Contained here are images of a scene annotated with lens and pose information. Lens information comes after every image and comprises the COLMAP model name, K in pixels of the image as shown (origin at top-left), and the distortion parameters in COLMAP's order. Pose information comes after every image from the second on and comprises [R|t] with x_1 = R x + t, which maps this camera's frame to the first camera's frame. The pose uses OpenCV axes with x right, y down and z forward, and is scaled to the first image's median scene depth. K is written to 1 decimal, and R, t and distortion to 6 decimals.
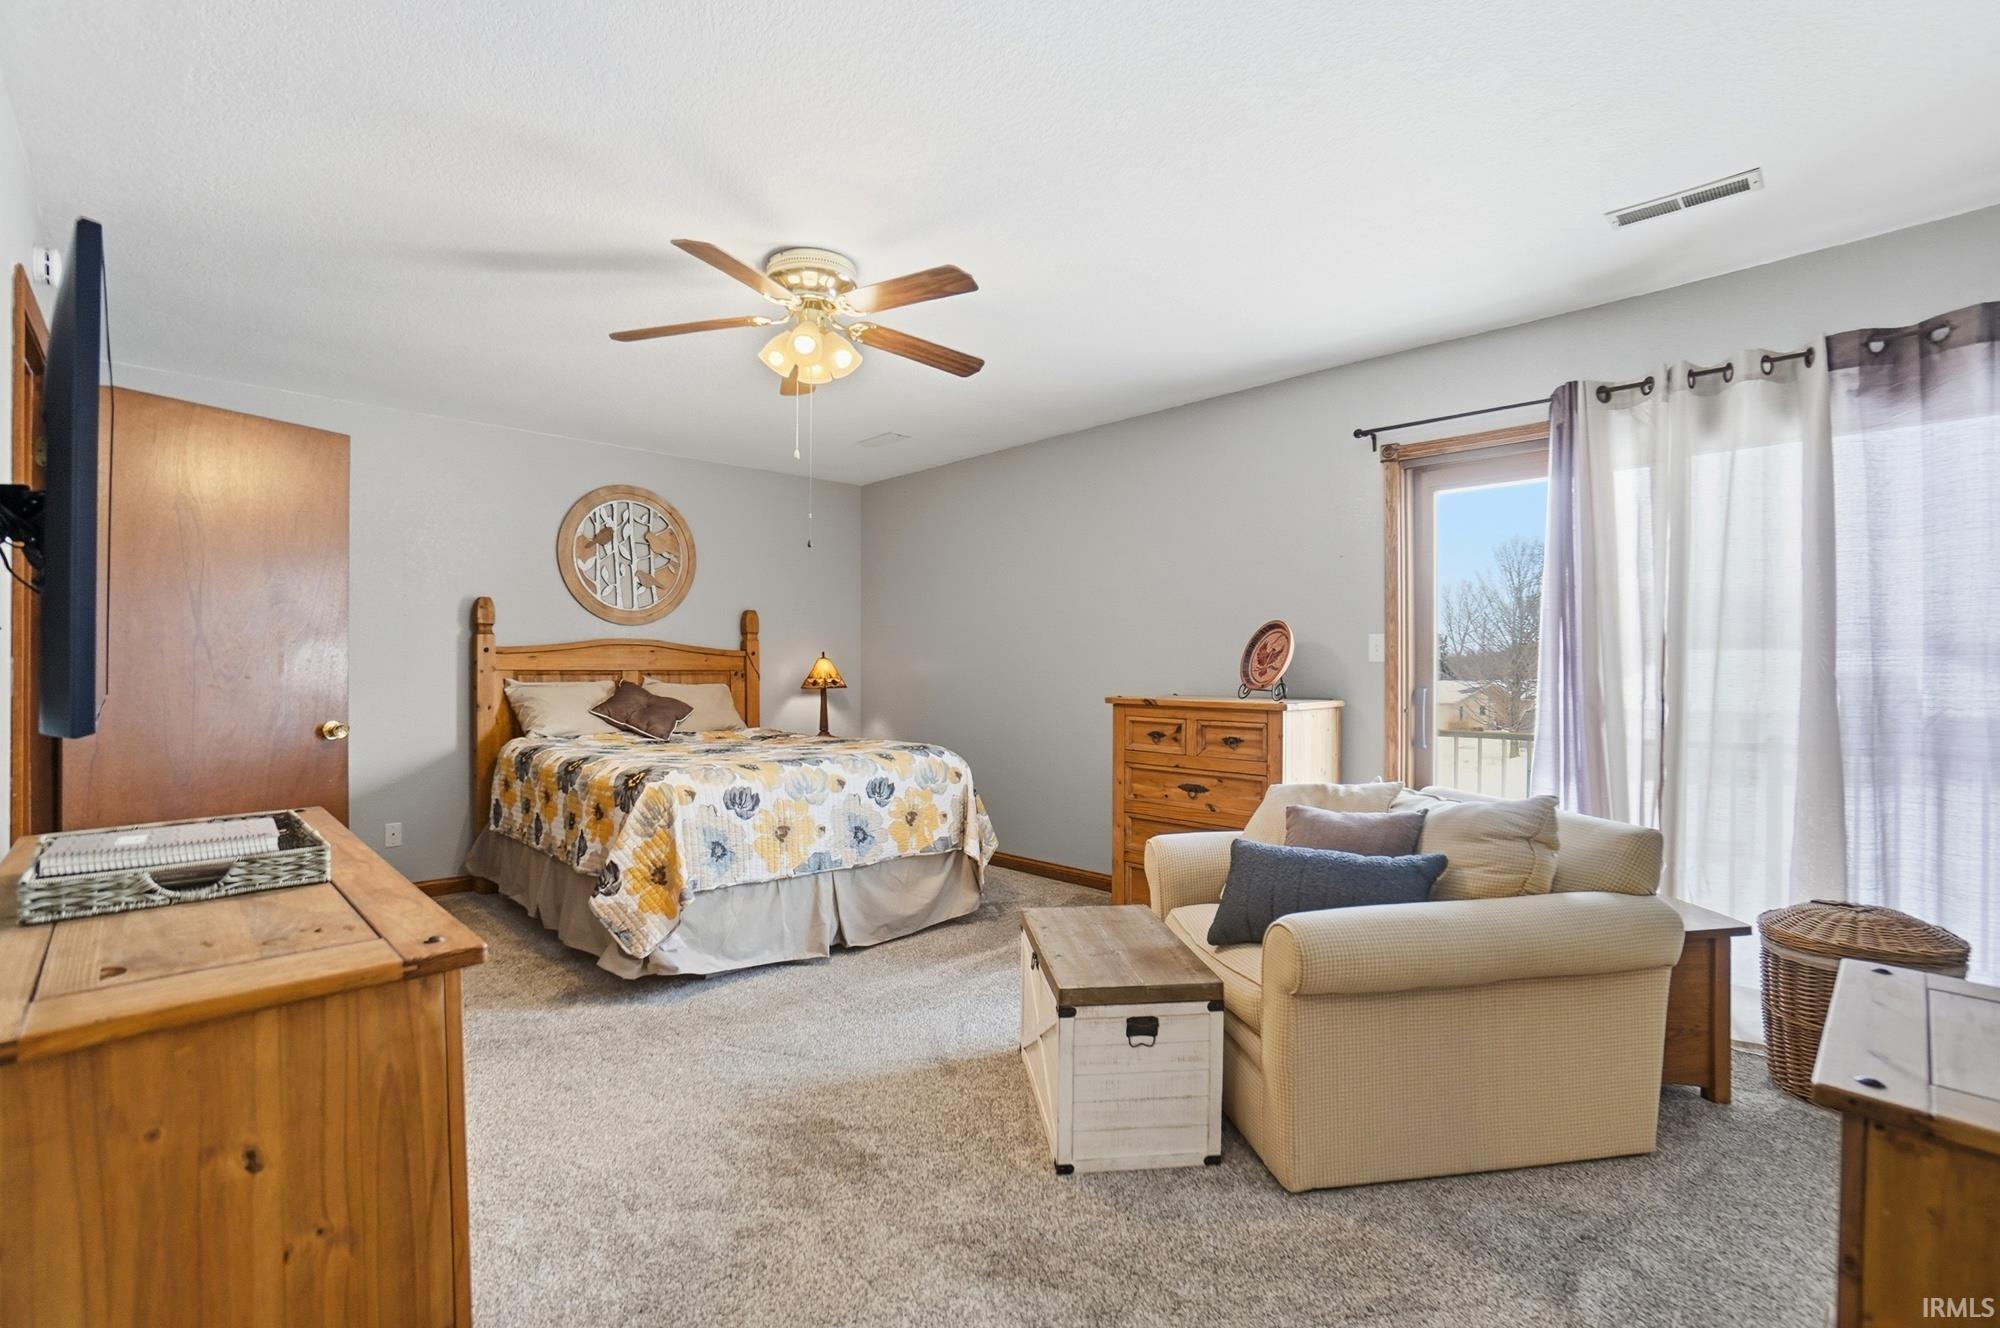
lens RADIAL K [[891.5, 0, 956.0], [0, 891.5, 674.1], [0, 0, 1]] dist [-0.012357, 0.001202]
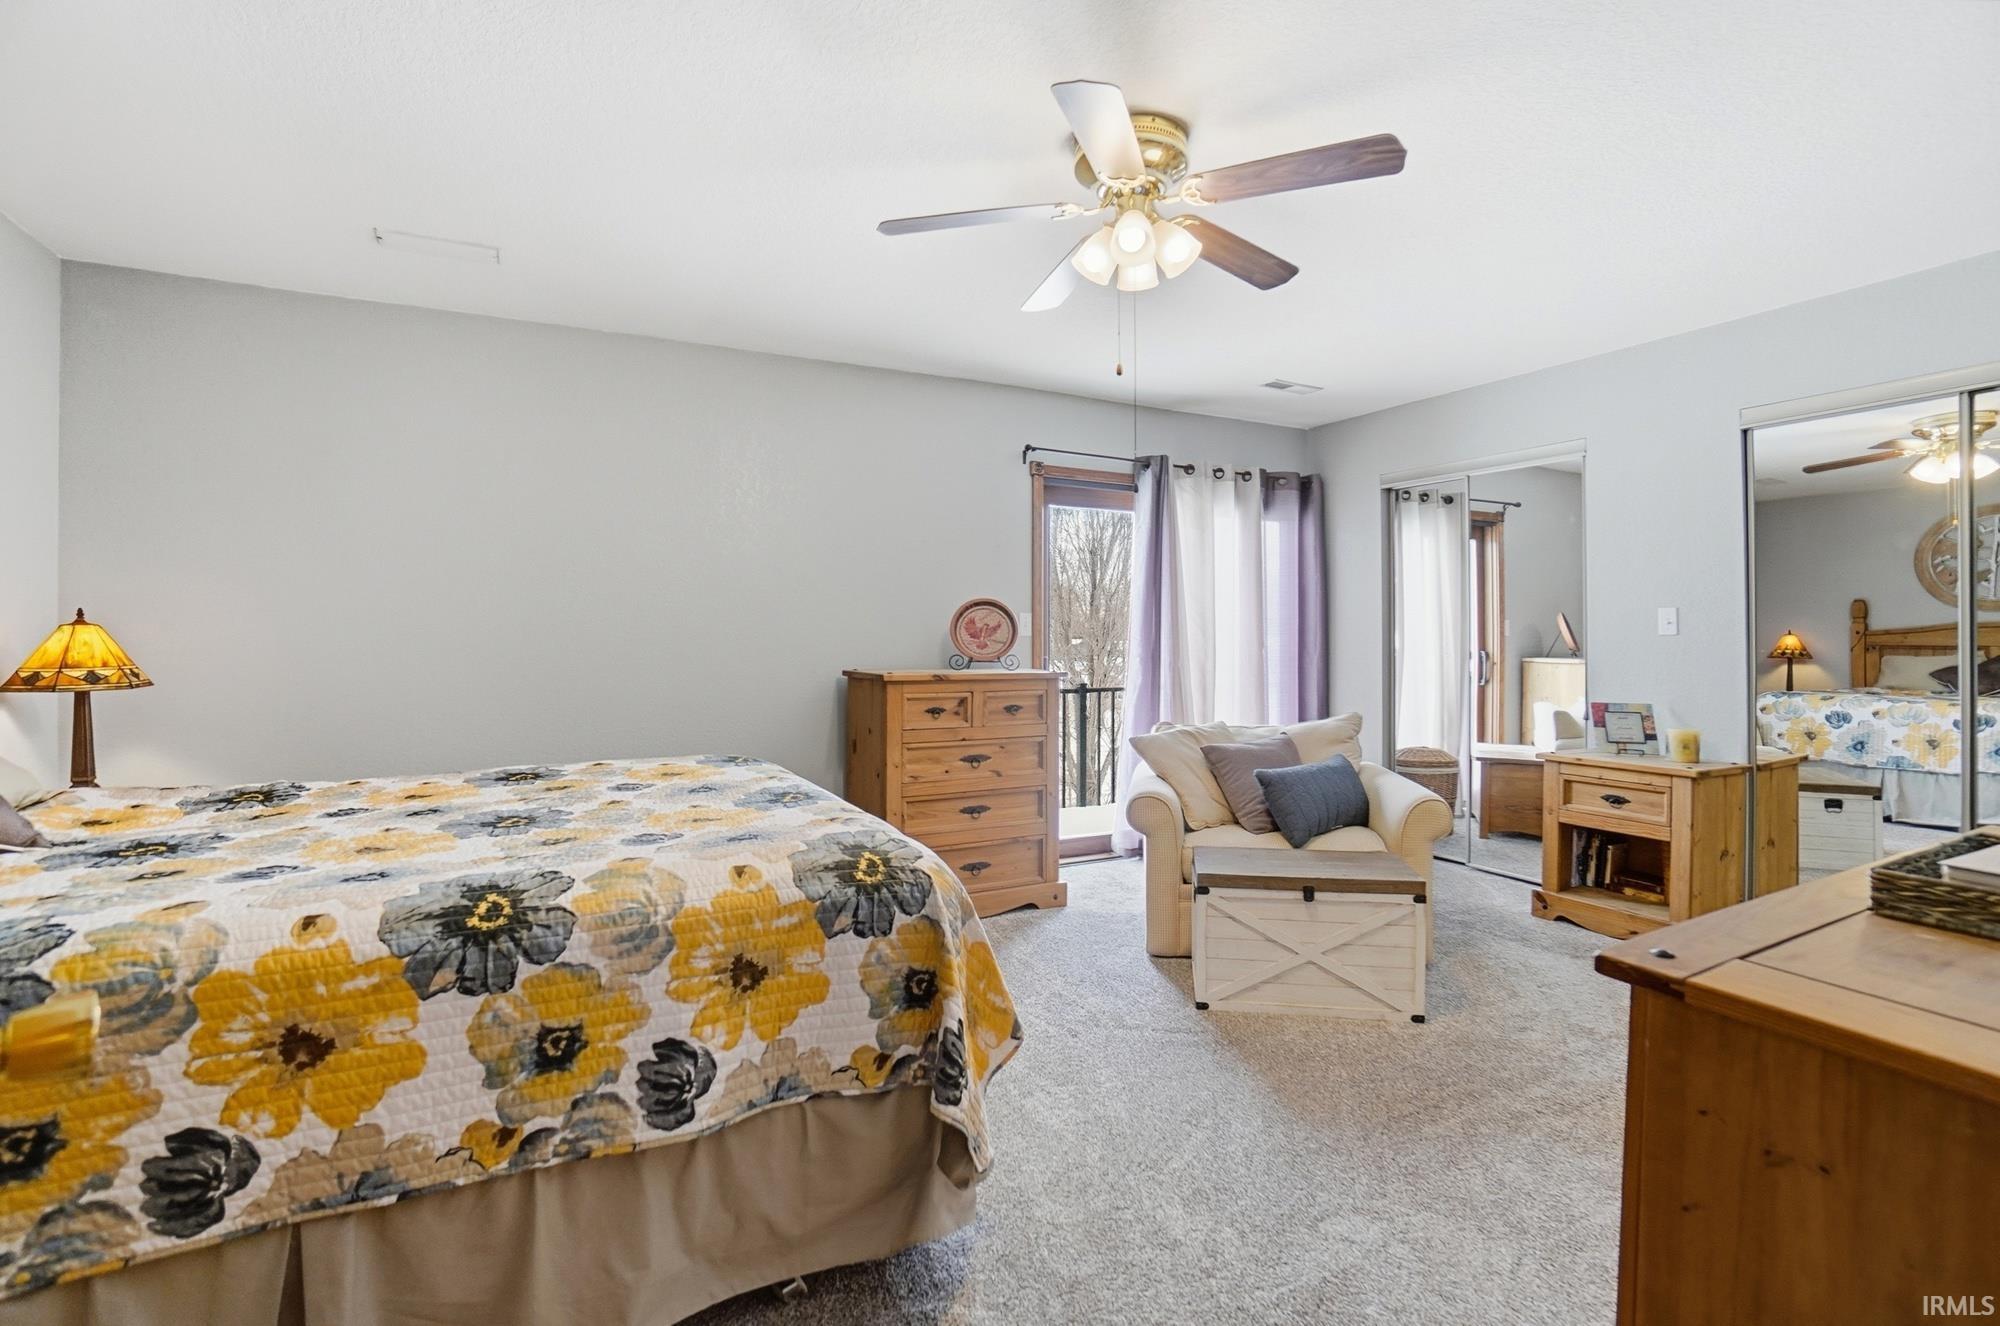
lens RADIAL K [[891.5, 0, 1014.5], [0, 891.5, 660.6], [0, 0, 1]] dist [-0.012357, 0.001202]
pose [[0.269022, -0.025211, 0.962804, -0.692828], [0.009389, 0.999678, 0.023553, -0.008779], [-0.963088, 0.002704, 0.269172, 0.658735]]
